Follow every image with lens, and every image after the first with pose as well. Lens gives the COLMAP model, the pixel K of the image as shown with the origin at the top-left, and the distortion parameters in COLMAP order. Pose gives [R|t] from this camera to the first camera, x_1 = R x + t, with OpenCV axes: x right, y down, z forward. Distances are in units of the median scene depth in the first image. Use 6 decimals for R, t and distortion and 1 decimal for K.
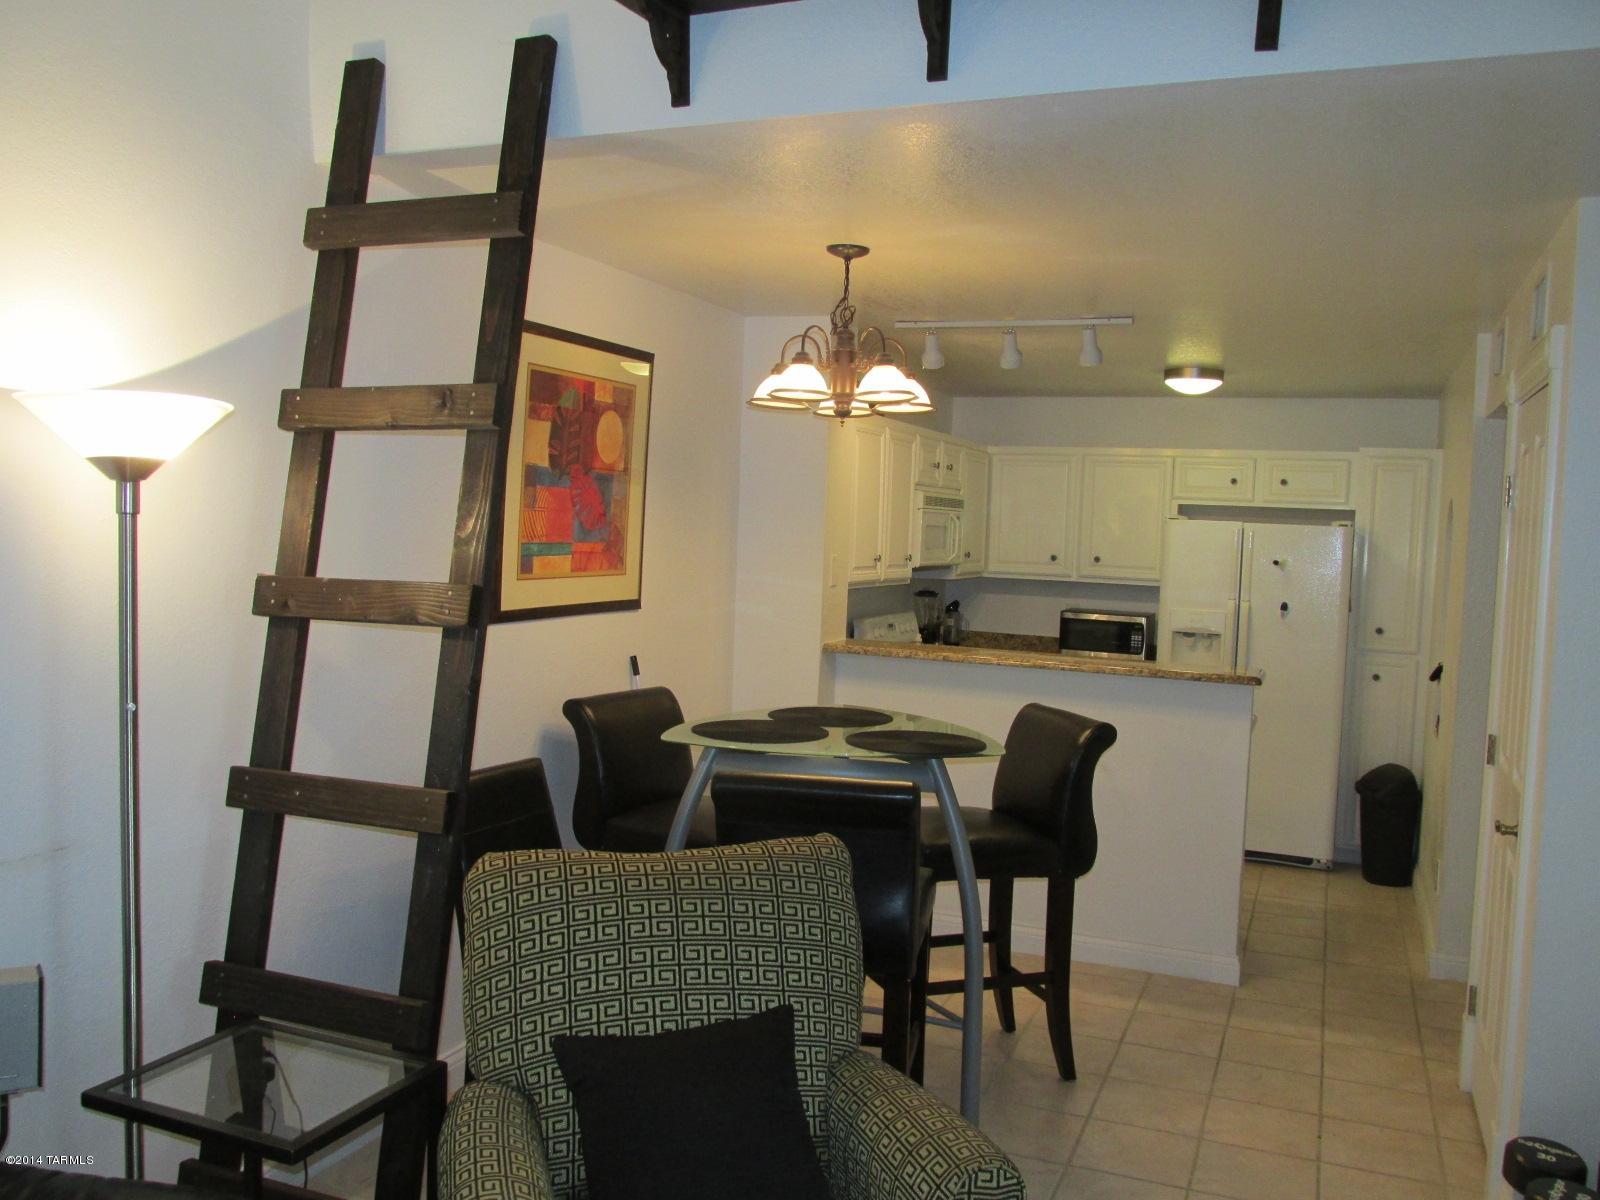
lens RADIAL K [[1325.2, 0, 800.0], [0, 1325.2, 600.0], [0, 0, 1]] dist [-0.028921, -0.003413]
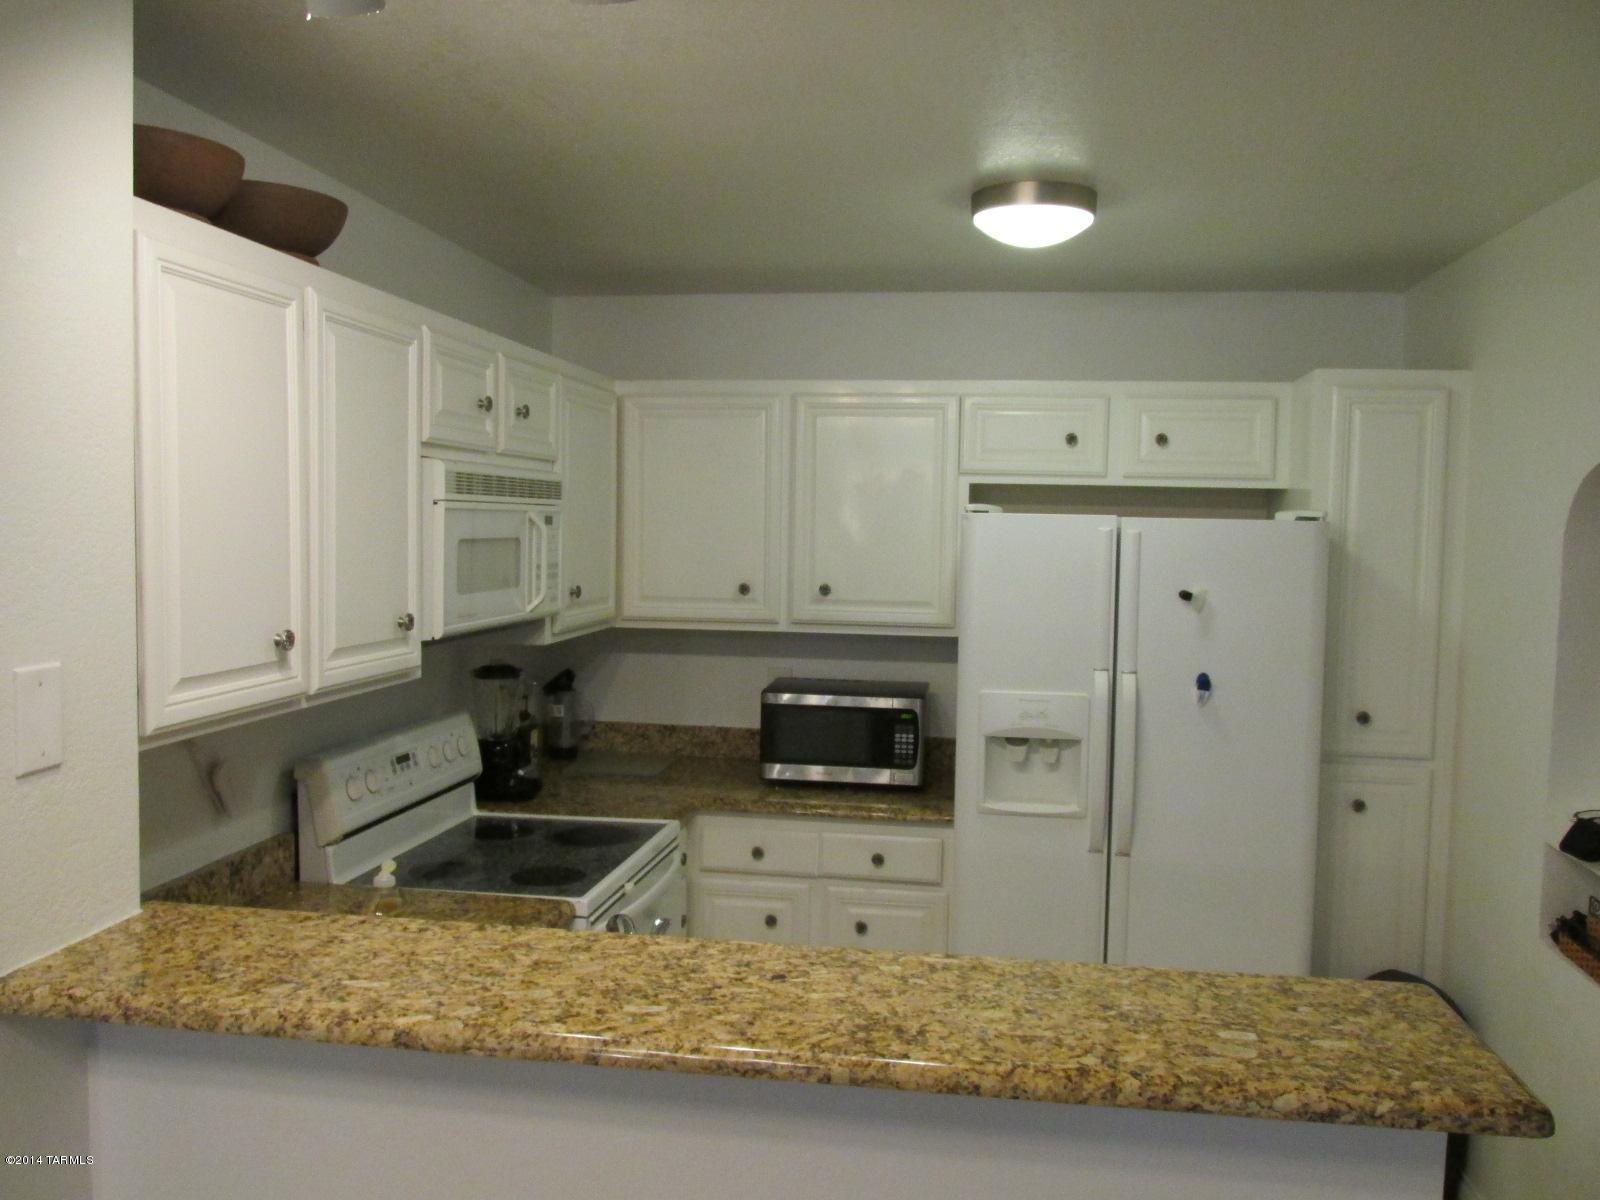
lens RADIAL K [[1325.2, 0, 800.0], [0, 1325.2, 600.0], [0, 0, 1]] dist [-0.028921, -0.003413]
pose [[0.970052, -0.036061, 0.240204, 0.093159], [0.034417, 0.999347, 0.011040, -0.035533], [-0.240445, -0.002442, 0.970660, 0.522051]]
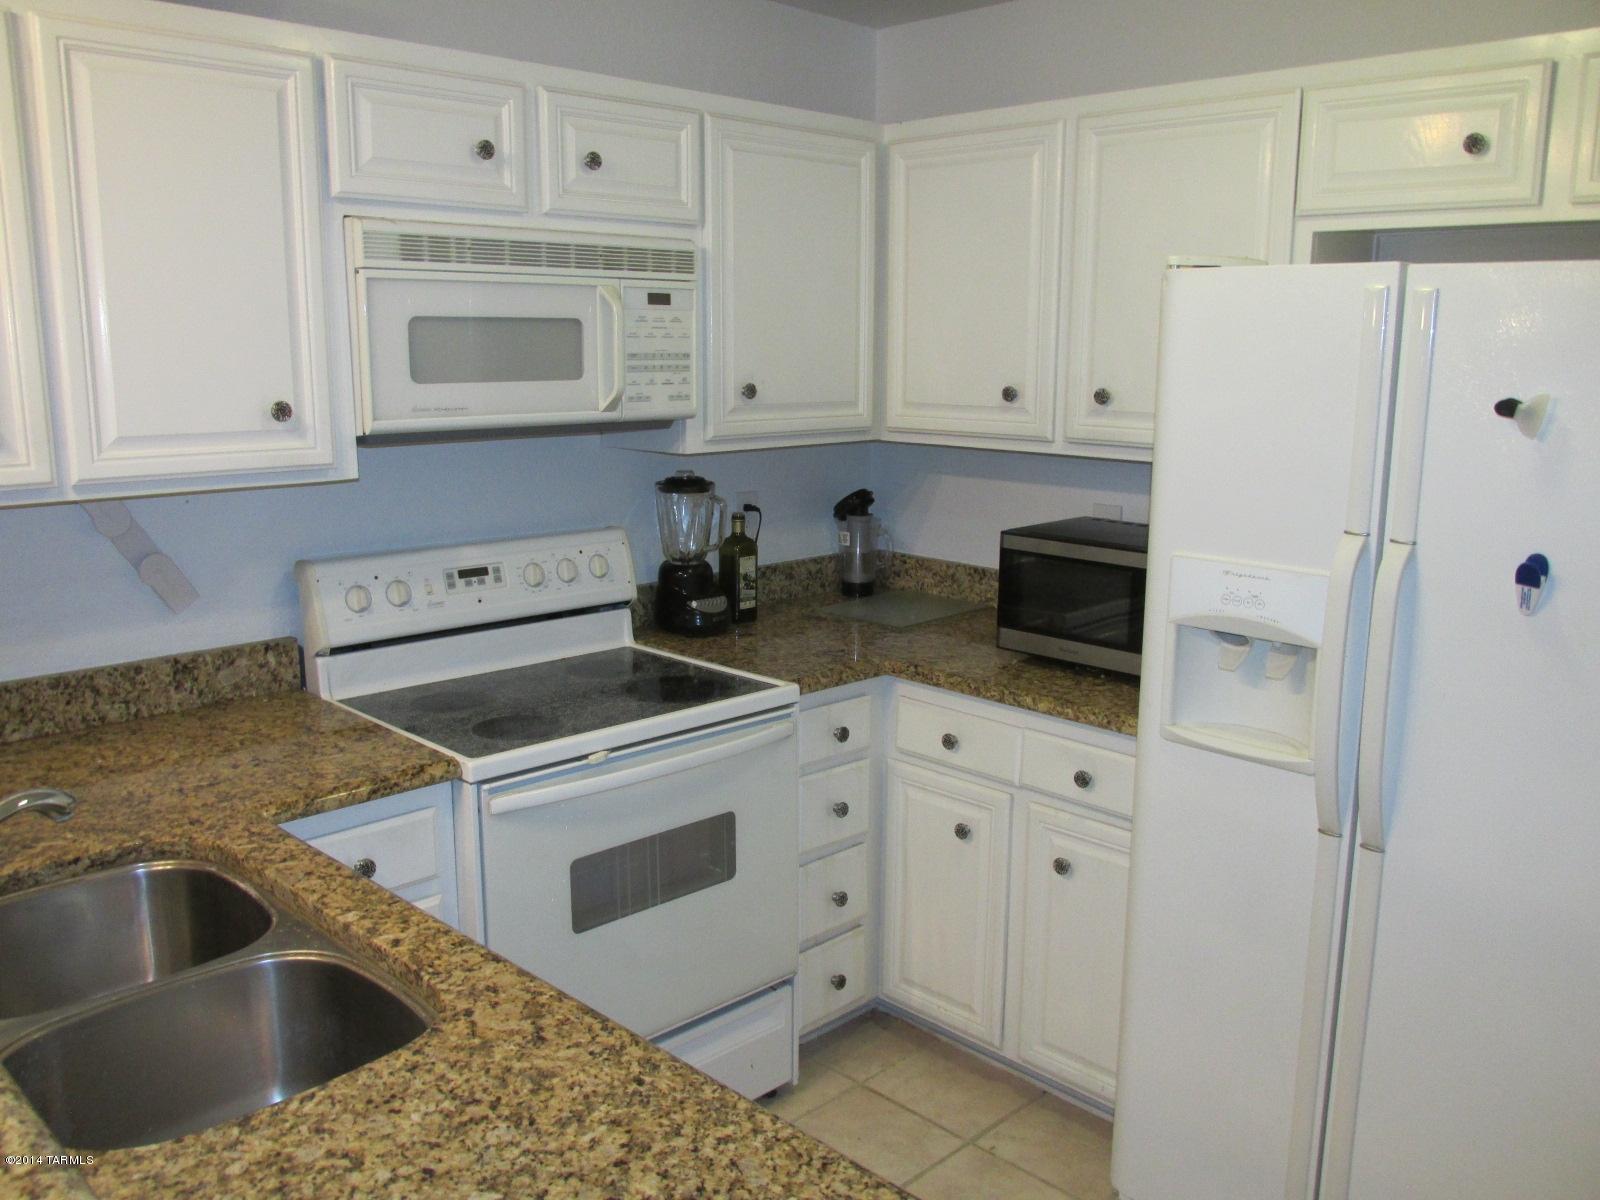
lens RADIAL K [[1325.2, 0, 800.0], [0, 1325.2, 600.0], [0, 0, 1]] dist [-0.028921, -0.003413]
pose [[0.921819, 0.042721, -0.385258, 0.316171], [0.007092, 0.991882, 0.126960, -0.023356], [0.387555, -0.119766, 0.914034, 0.660965]]
